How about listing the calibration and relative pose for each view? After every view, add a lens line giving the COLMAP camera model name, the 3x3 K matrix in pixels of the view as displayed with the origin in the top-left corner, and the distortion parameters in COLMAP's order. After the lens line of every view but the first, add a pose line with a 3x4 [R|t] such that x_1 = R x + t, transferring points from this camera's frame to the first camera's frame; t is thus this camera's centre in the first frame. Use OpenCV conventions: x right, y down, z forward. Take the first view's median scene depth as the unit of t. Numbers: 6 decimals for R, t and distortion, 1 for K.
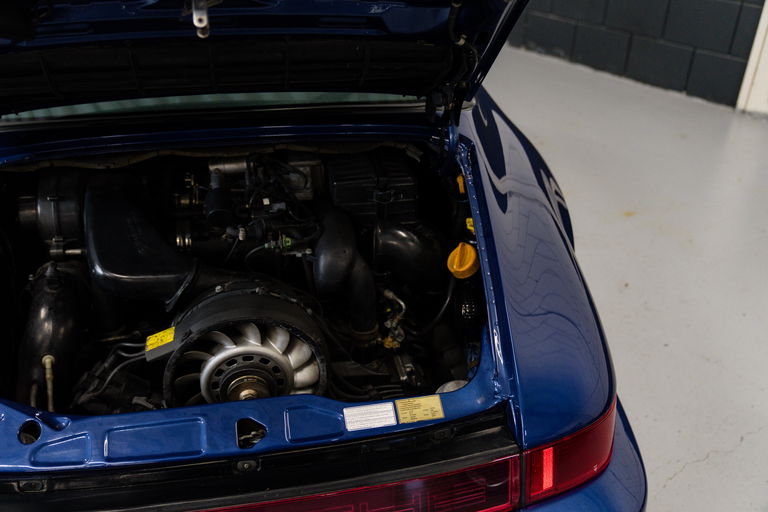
lens RADIAL K [[705.6, 0, 372.5], [0, 705.6, 260.9], [0, 0, 1]] dist [-0.006906, 0.000000]
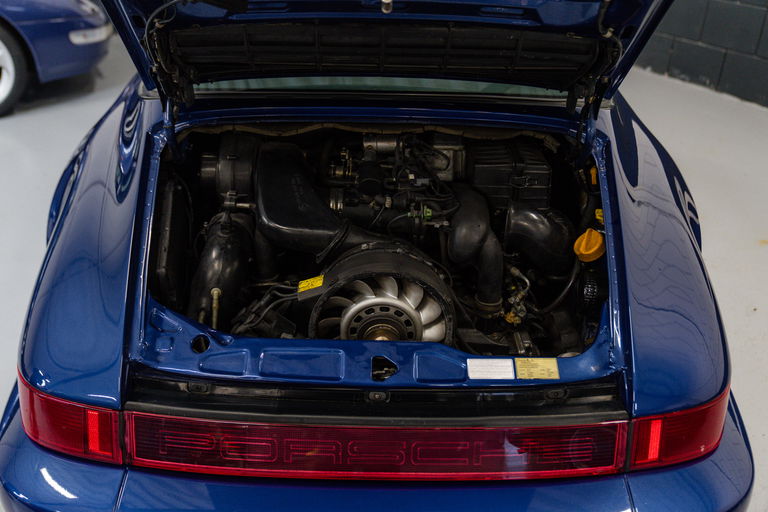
lens RADIAL K [[705.6, 0, 373.9], [0, 705.6, 261.4], [0, 0, 1]] dist [-0.006906, 0.000000]
pose [[0.982268, 0.095888, -0.161108, -0.018177], [-0.100651, 0.994686, -0.021646, 0.082404], [0.158176, 0.037478, 0.986699, -0.105448]]
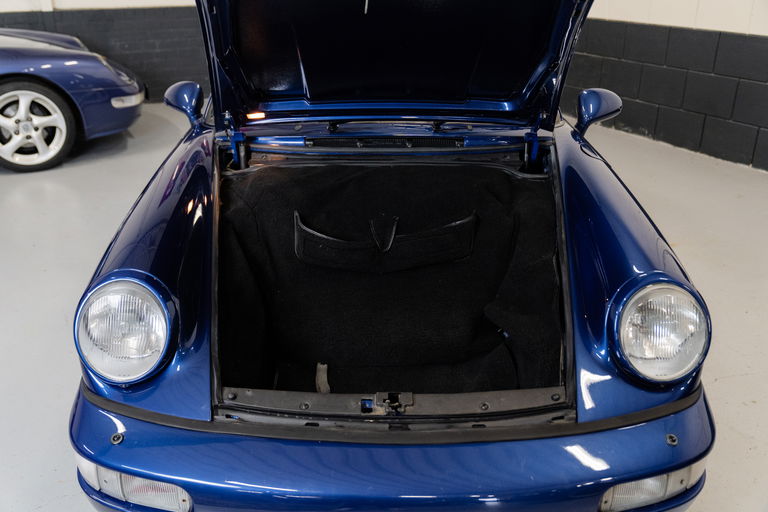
lens RADIAL K [[705.6, 0, 375.9], [0, 705.6, 275.4], [0, 0, 1]] dist [-0.006906, 0.000000]
pose [[0.984984, 0.063391, -0.160586, 0.133108], [-0.080968, 0.991130, -0.105382, 0.384993], [0.152482, 0.116802, 0.981380, -0.694403]]
